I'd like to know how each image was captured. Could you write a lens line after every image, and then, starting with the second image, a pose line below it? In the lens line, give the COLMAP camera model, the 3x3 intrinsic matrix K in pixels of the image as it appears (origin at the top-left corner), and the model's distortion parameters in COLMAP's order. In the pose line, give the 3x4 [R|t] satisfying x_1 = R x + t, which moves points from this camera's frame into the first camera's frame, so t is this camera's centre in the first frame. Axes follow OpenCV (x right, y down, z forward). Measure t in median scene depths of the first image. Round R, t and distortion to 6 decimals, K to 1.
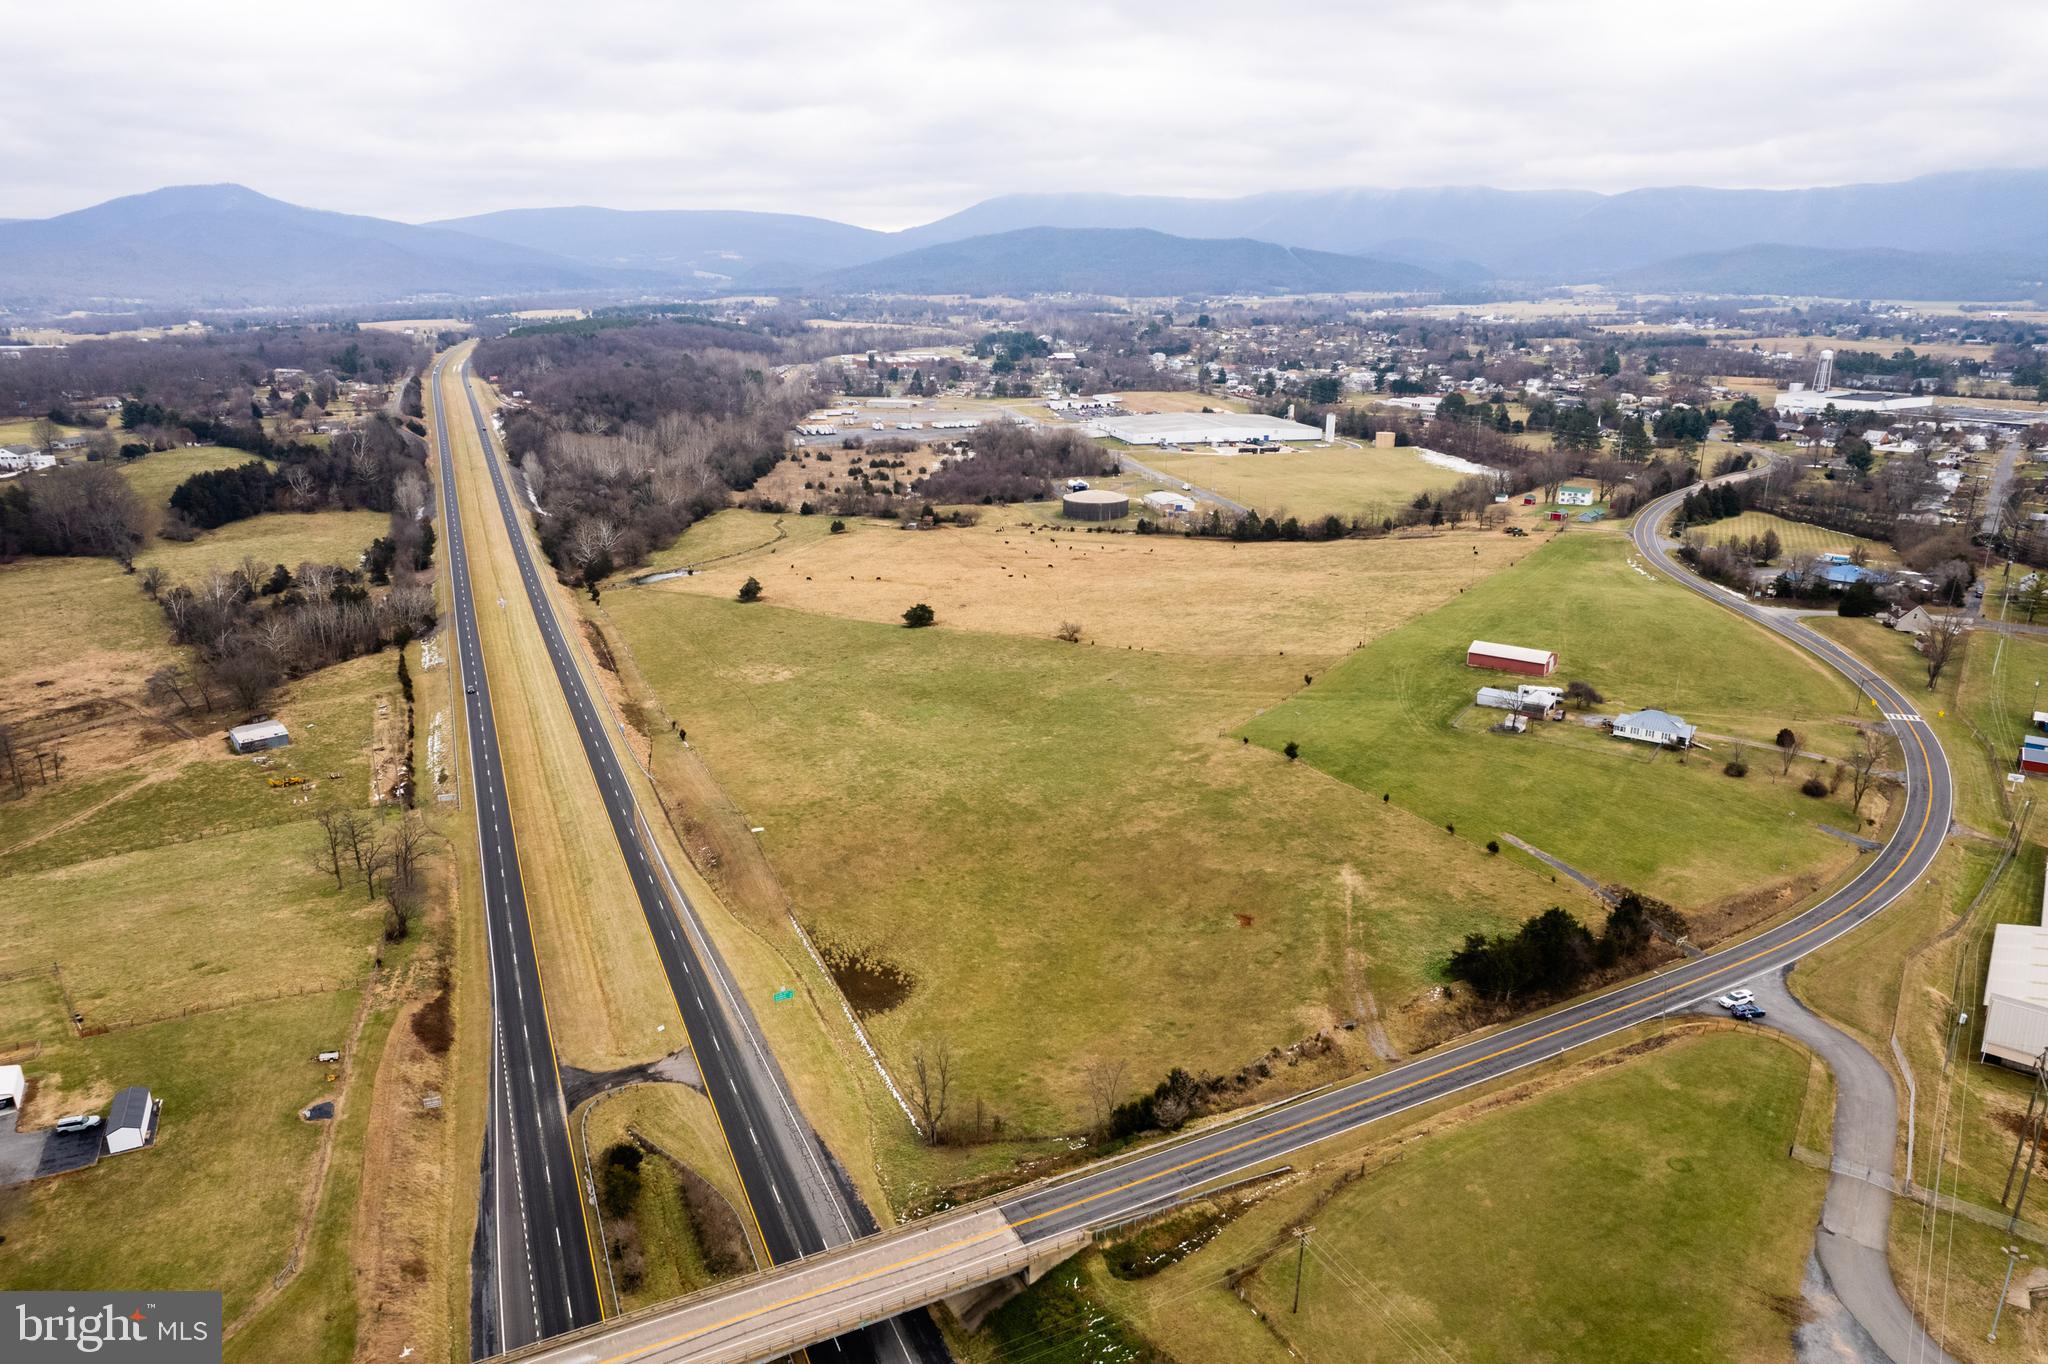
lens RADIAL K [[1271.1, 0, 1012.6], [0, 1271.1, 679.4], [0, 0, 1]] dist [-0.061533, 0.044874]
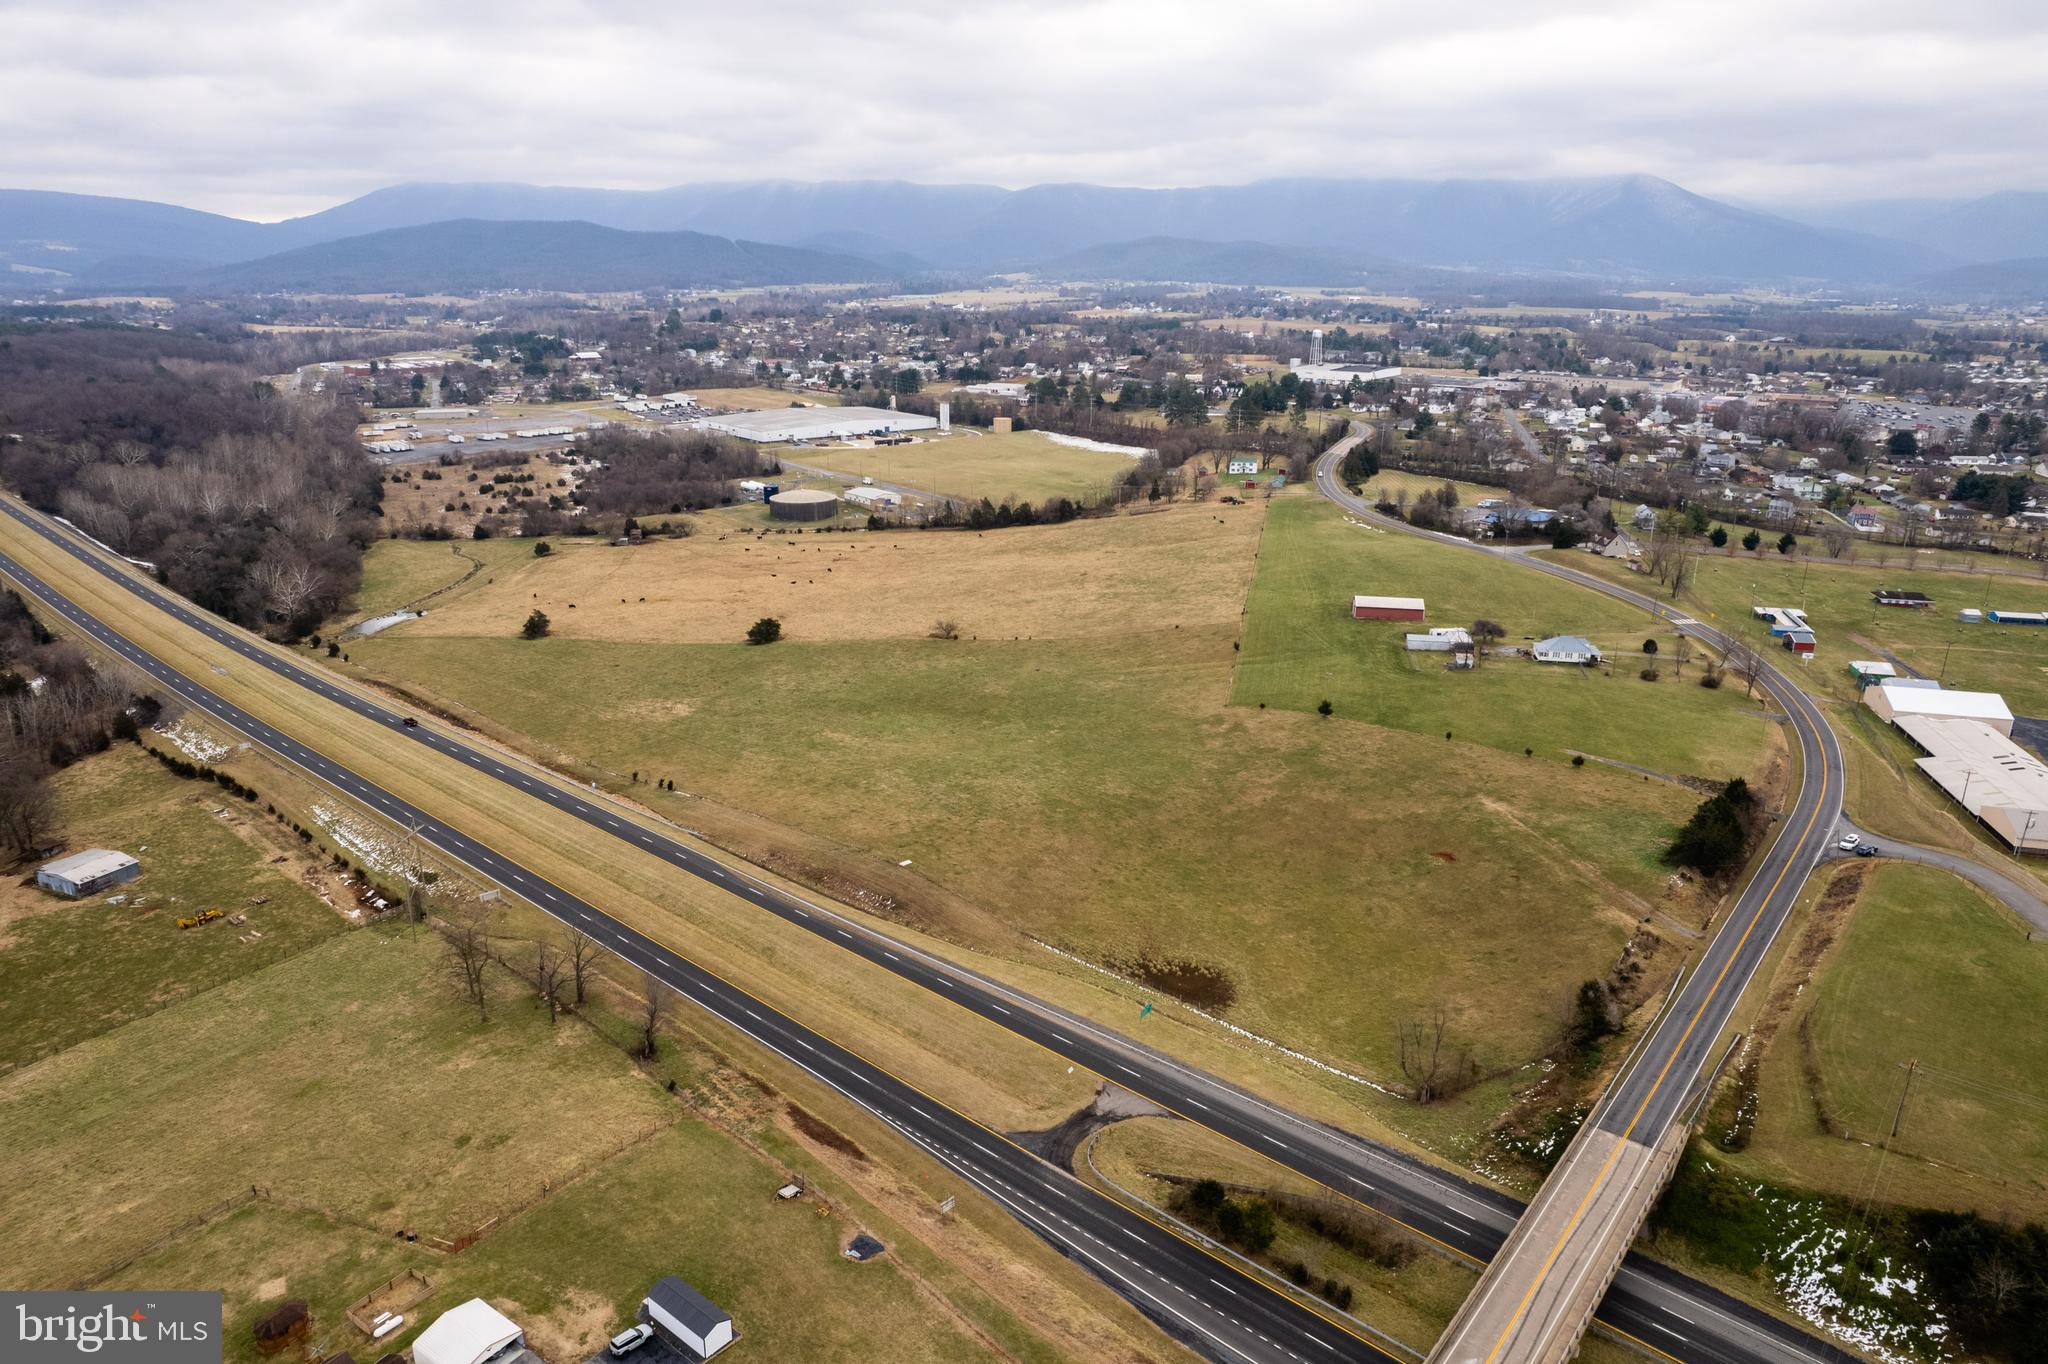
lens RADIAL K [[1271.1, 0, 1012.6], [0, 1271.1, 679.4], [0, 0, 1]] dist [-0.061533, 0.044874]
pose [[0.917161, -0.121109, 0.379669, -0.335035], [0.119166, 0.992459, 0.028710, -0.024457], [-0.380283, 0.018912, 0.924677, 0.069451]]
